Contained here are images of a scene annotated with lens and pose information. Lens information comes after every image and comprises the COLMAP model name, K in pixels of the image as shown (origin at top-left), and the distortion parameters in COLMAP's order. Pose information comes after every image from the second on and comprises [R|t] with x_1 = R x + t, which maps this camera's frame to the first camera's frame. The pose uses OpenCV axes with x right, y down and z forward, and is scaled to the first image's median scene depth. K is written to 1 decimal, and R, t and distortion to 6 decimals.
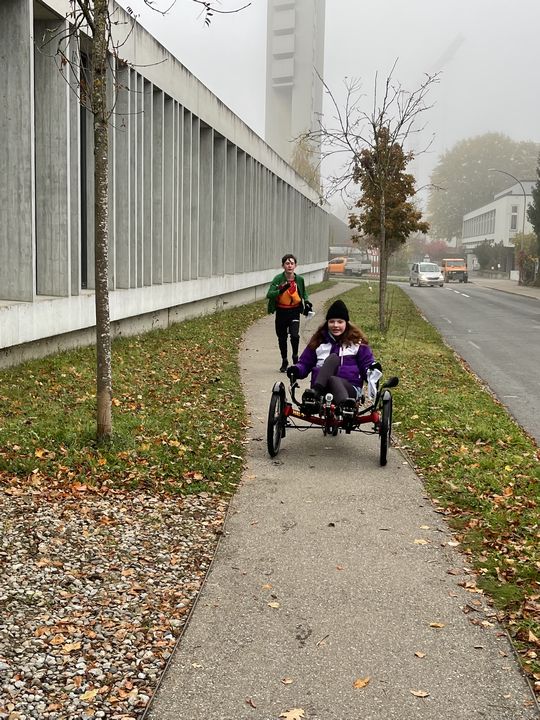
lens RADIAL K [[937.2, 0, 274.5], [0, 937.2, 360.2], [0, 0, 1]] dist [0.162933, 0.000000]
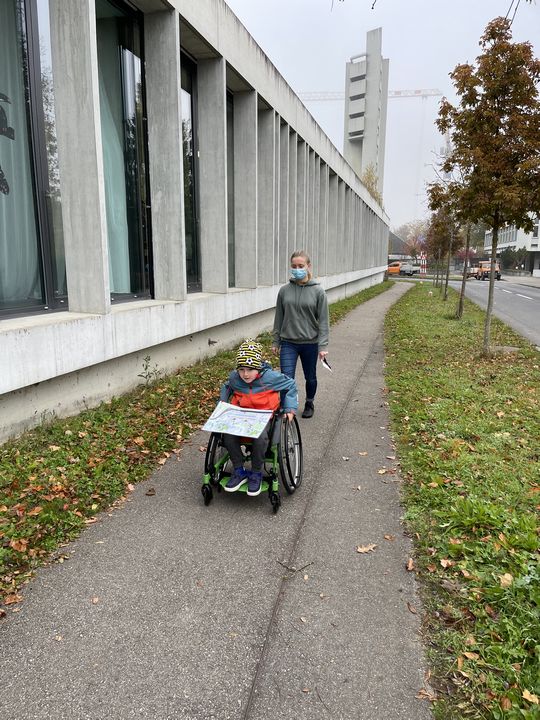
lens RADIAL K [[548.8, 0, 266.8], [0, 548.8, 364.0], [0, 0, 1]] dist [0.054618, -0.009371]
pose [[0.987913, 0.009186, -0.154737, 0.033322], [0.001802, 0.997494, 0.070722, -0.068409], [0.154999, -0.070146, 0.985421, 0.631359]]
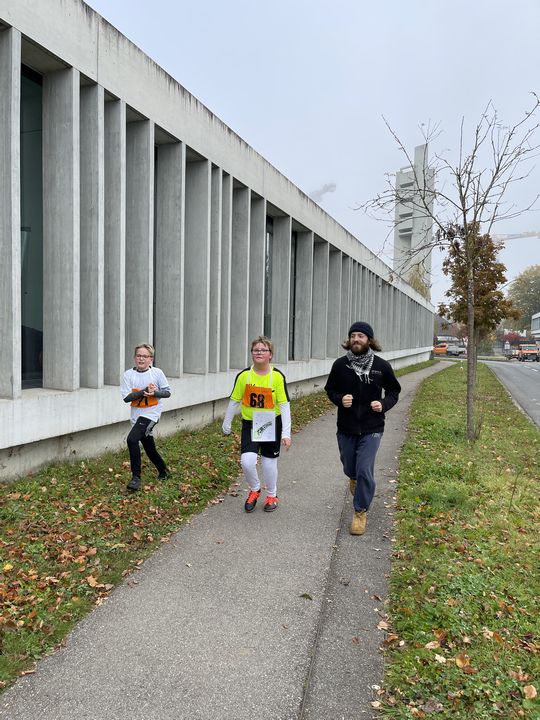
lens RADIAL K [[548.8, 0, 275.2], [0, 548.8, 362.2], [0, 0, 1]] dist [0.054618, -0.009371]
pose [[0.973129, 0.007850, -0.230127, 0.043305], [-0.024891, 0.997149, -0.071240, -0.039955], [0.228911, 0.075054, 0.970550, 0.357654]]
